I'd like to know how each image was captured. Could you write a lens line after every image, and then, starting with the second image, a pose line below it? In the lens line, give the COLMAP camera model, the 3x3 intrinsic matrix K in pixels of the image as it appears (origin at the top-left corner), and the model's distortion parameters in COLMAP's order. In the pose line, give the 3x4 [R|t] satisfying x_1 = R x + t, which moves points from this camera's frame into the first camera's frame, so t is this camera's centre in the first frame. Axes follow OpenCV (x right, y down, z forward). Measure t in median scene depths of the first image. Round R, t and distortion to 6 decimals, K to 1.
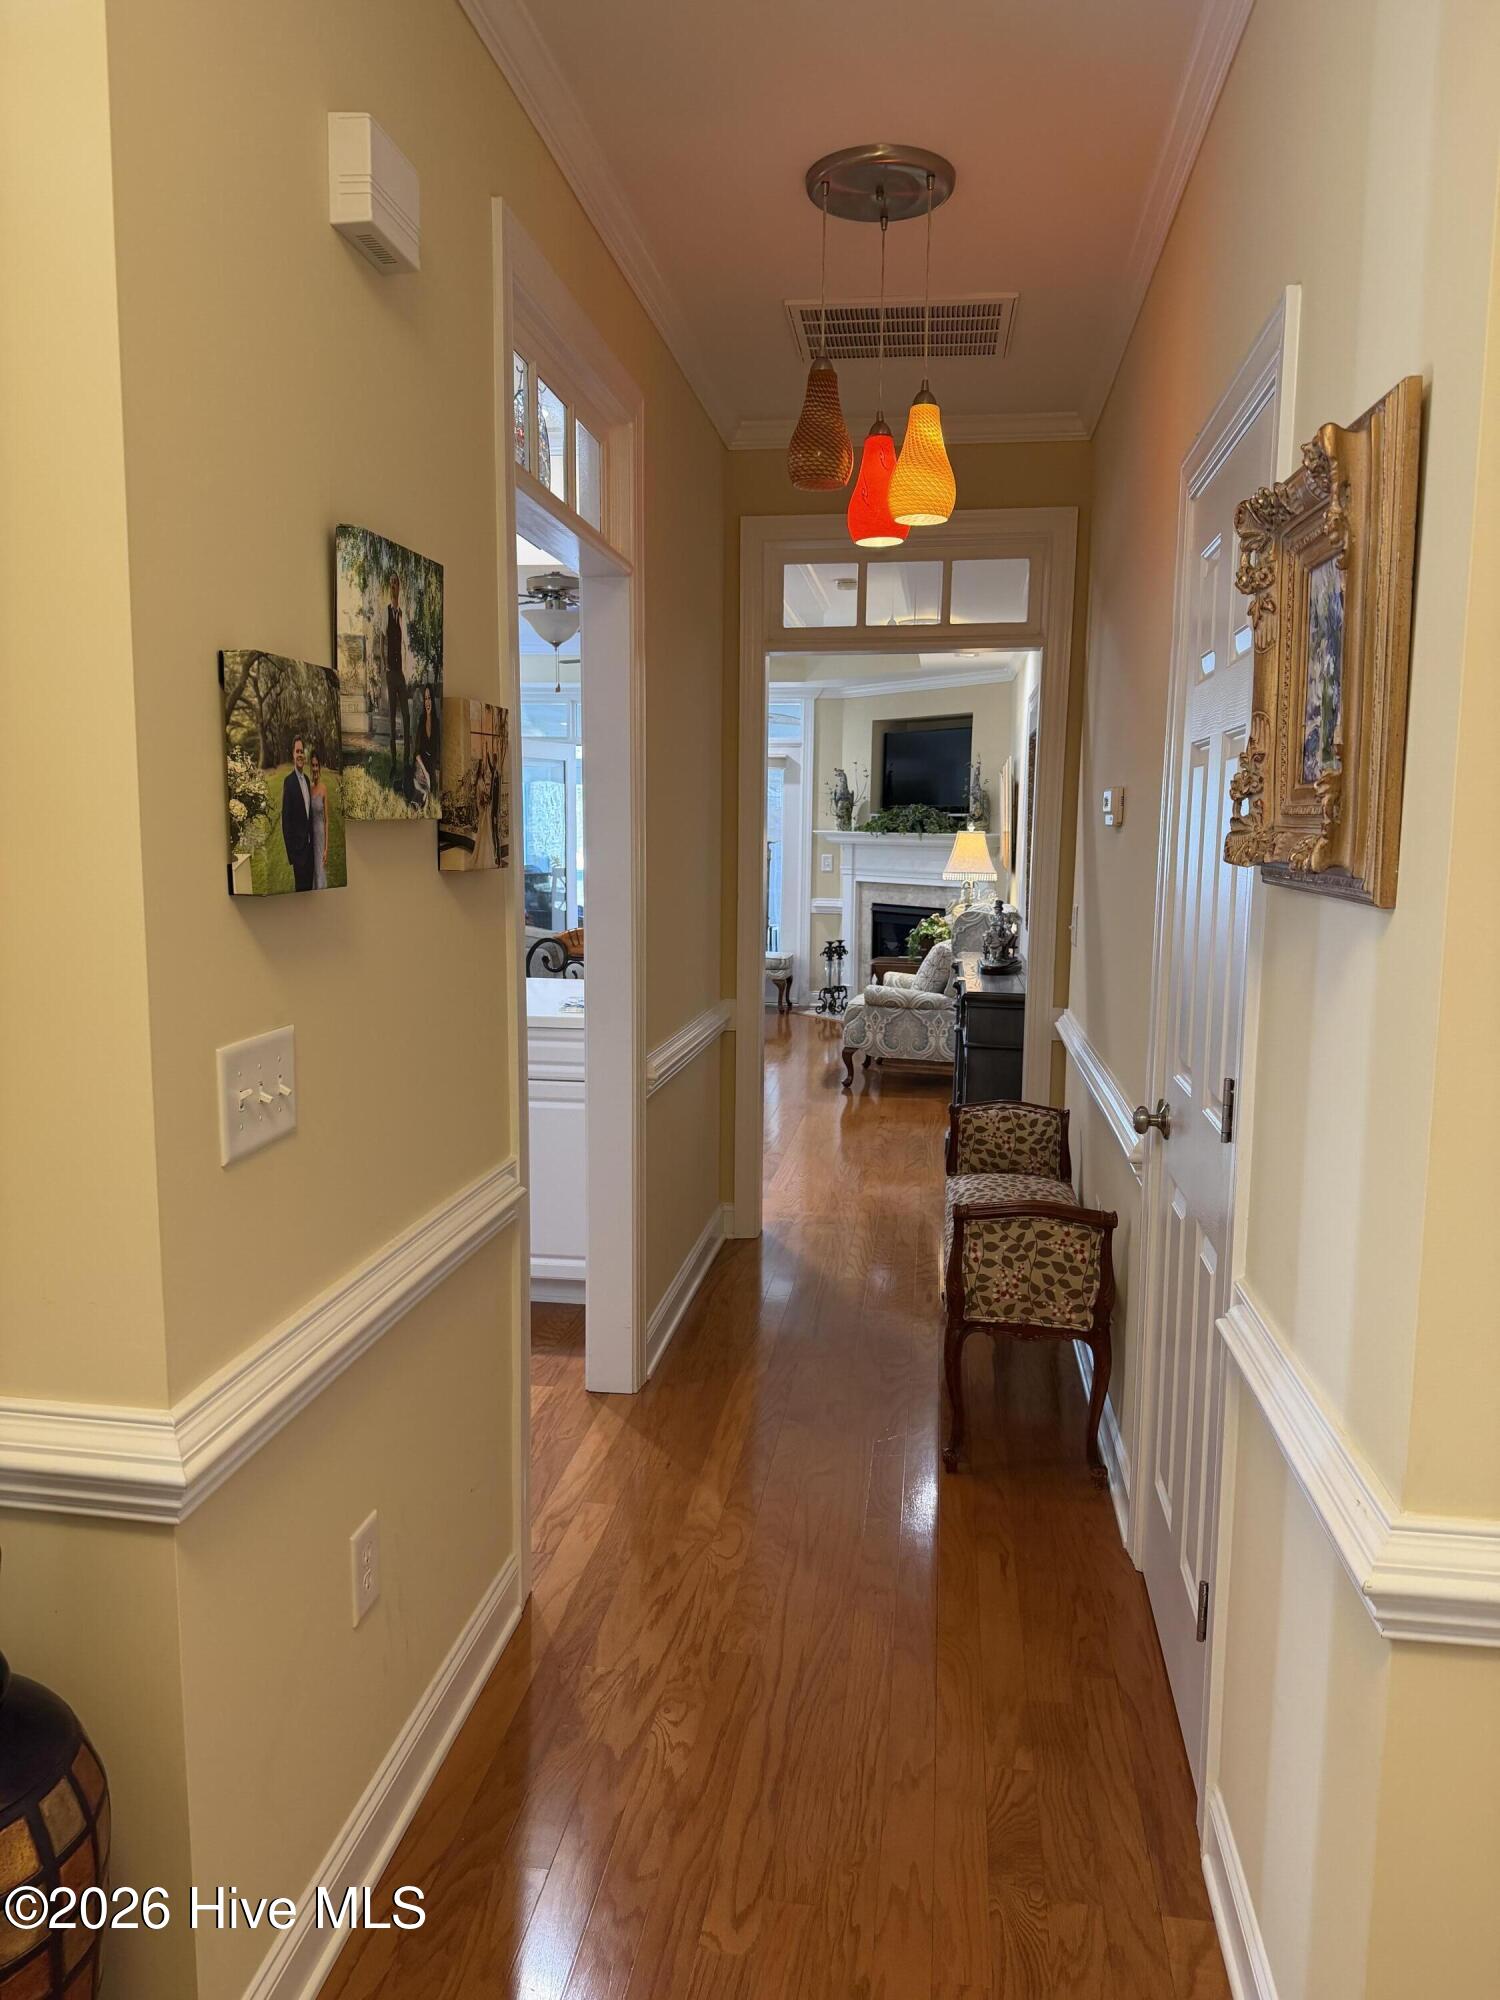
lens RADIAL K [[1391.4, 0, 752.9], [0, 1391.4, 1000.6], [0, 0, 1]] dist [0.155439, -0.313204]
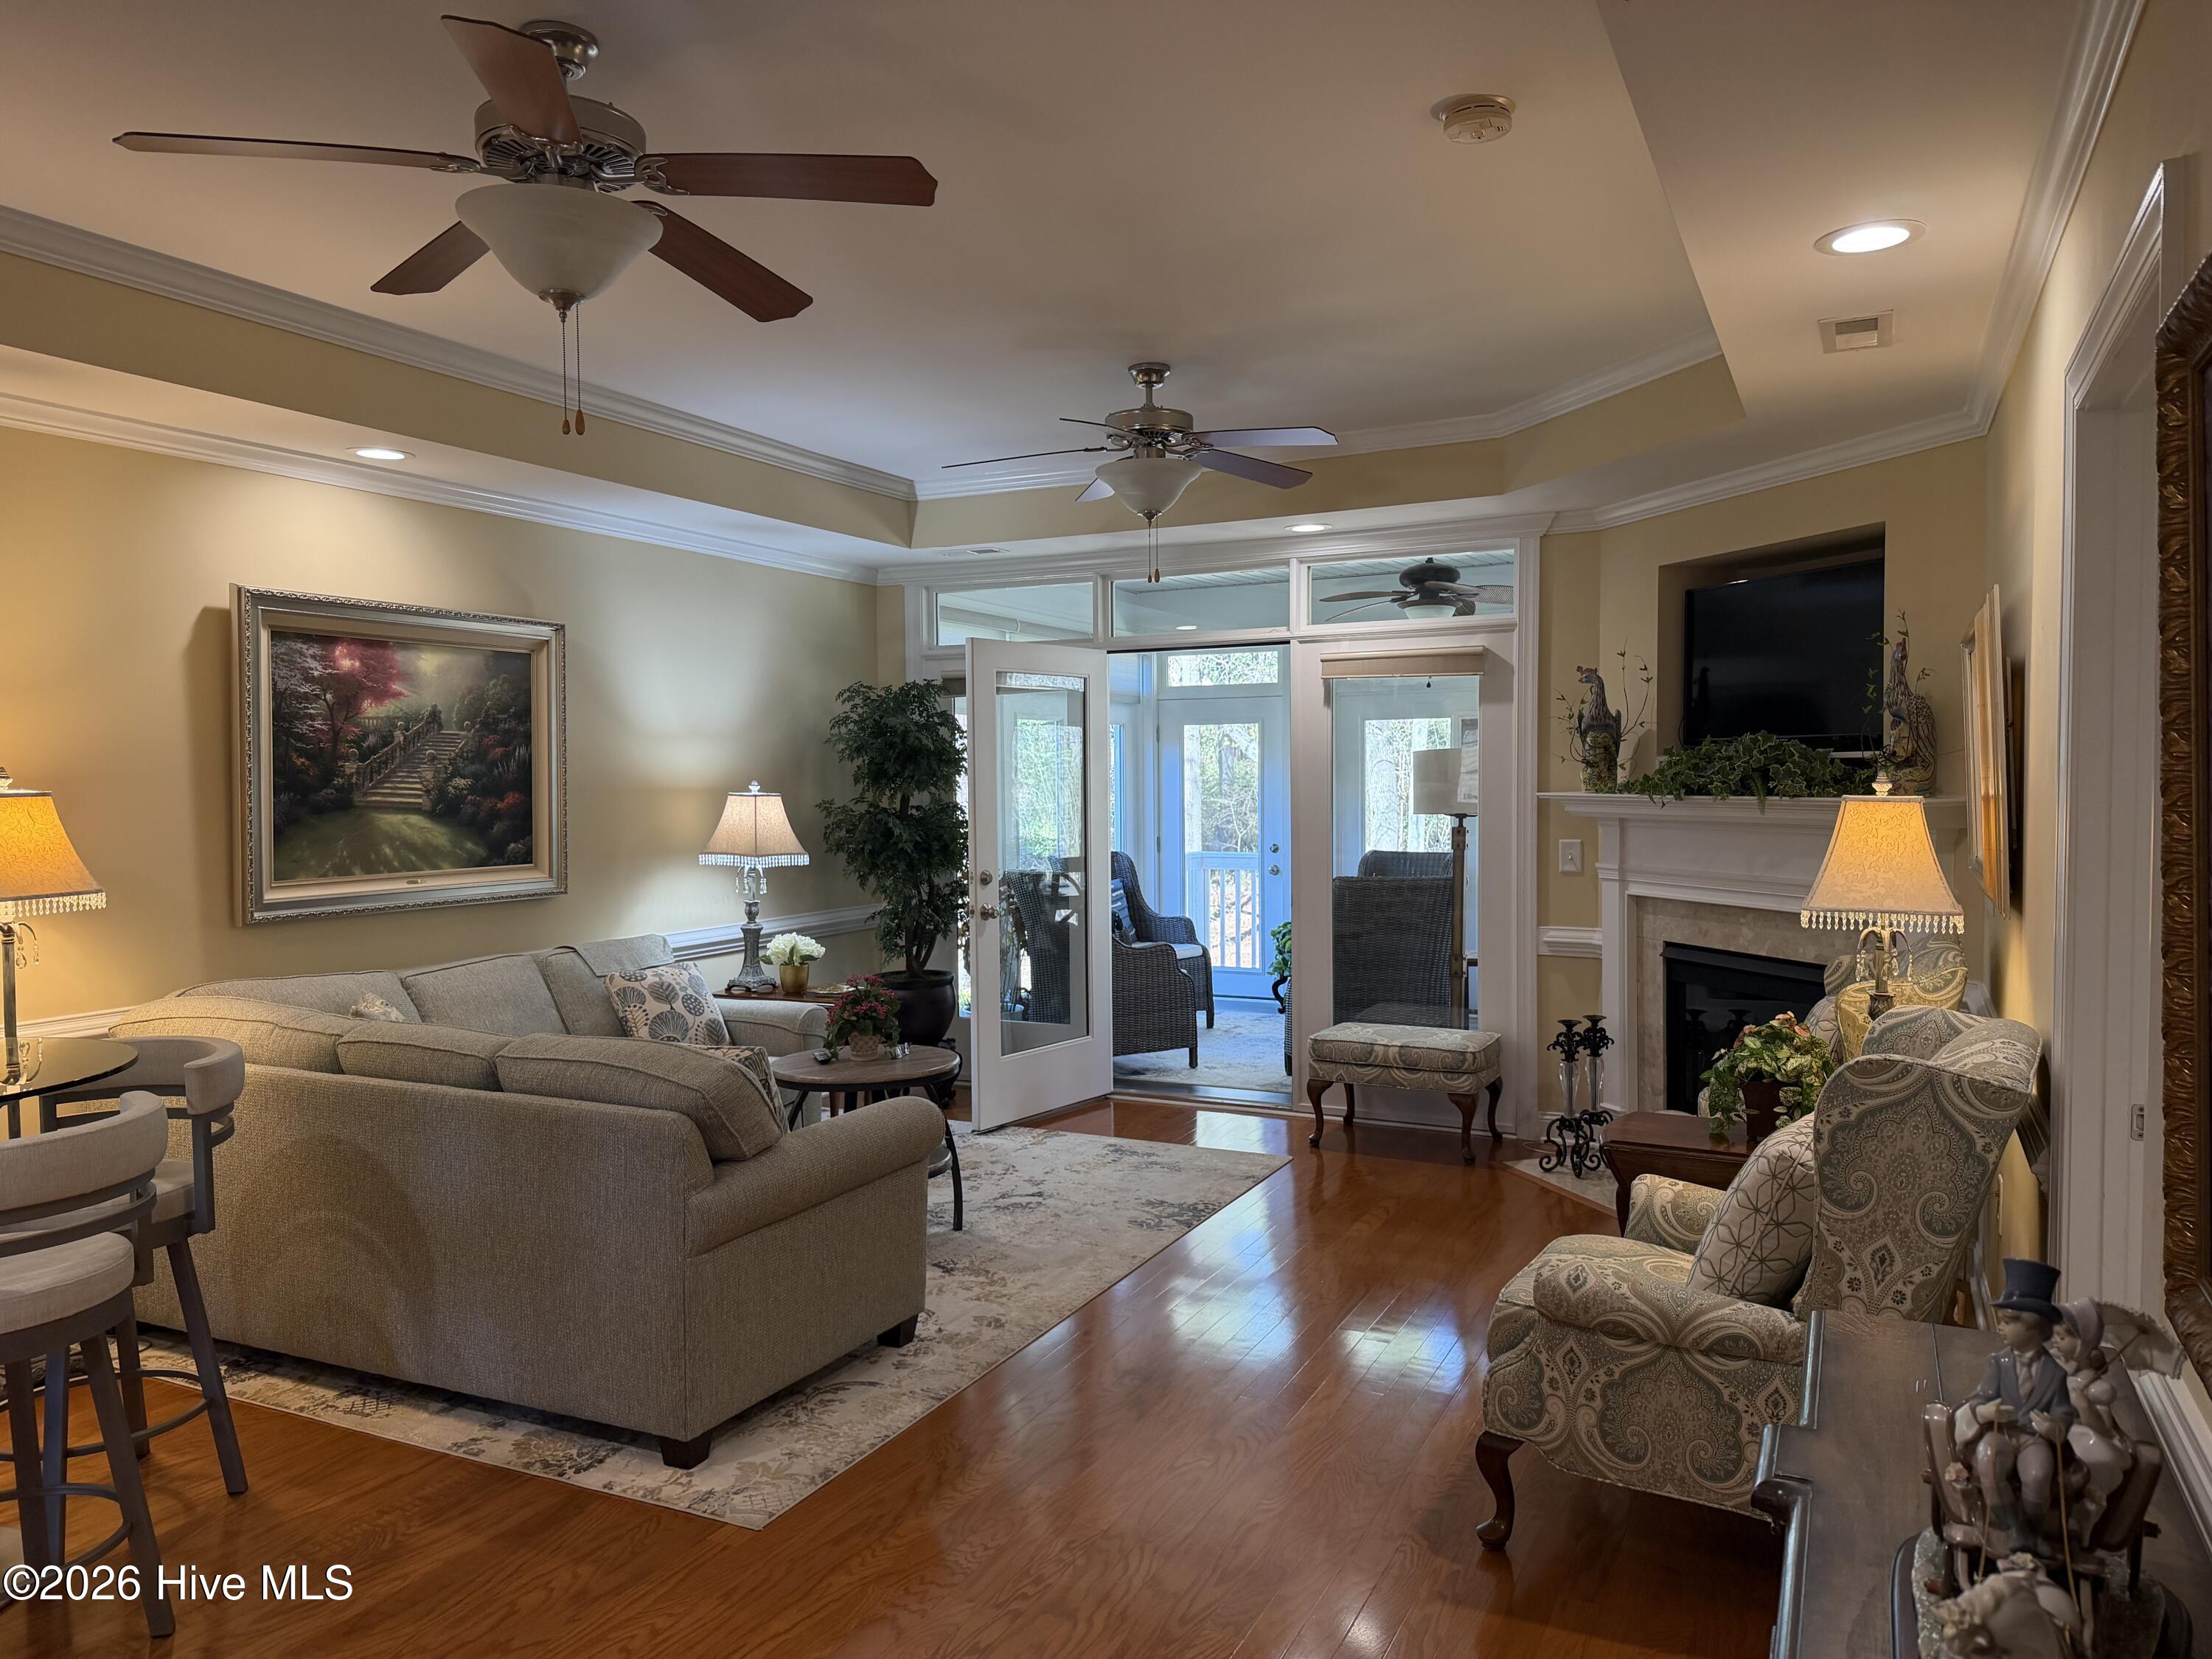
lens RADIAL K [[1538.9, 0, 1117.1], [0, 1538.9, 838.0], [0, 0, 1]] dist [0.155439, -0.313204]
pose [[0.951398, -0.005559, -0.307913, 0.072748], [-0.021800, 0.996113, -0.085343, -0.055973], [0.307190, 0.087907, 0.947579, 0.436357]]
